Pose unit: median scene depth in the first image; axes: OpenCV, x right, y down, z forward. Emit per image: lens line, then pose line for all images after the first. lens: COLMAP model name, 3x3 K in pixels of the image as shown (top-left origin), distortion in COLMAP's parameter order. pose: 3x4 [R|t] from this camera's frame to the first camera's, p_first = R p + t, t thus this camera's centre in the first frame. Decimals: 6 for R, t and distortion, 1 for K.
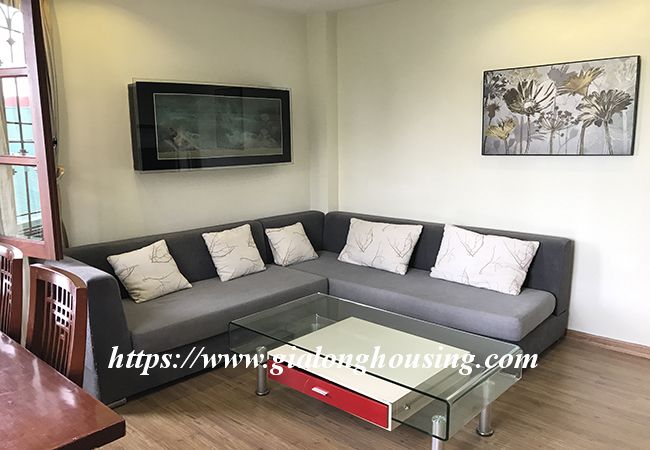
lens RADIAL K [[543.4, 0, 325.0], [0, 543.4, 226.0], [0, 0, 1]] dist [0.027347, 0.007704]
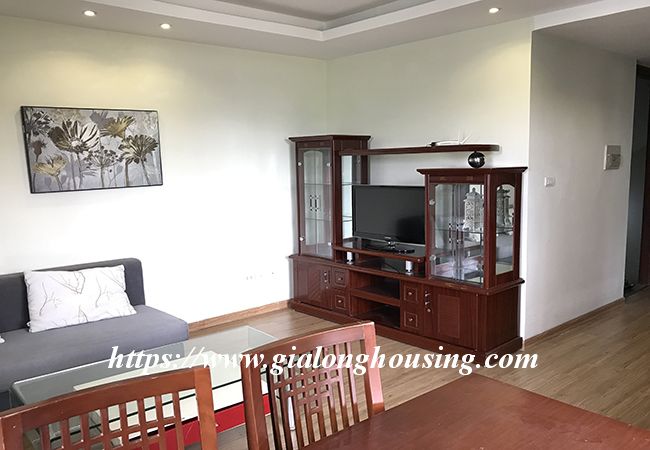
lens RADIAL K [[543.4, 0, 325.2], [0, 543.4, 225.8], [0, 0, 1]] dist [0.027347, 0.007704]
pose [[0.107303, -0.119248, 0.987049, -0.656697], [0.185344, 0.977777, 0.097979, -0.080730], [-0.976798, 0.172430, 0.127021, 0.425962]]
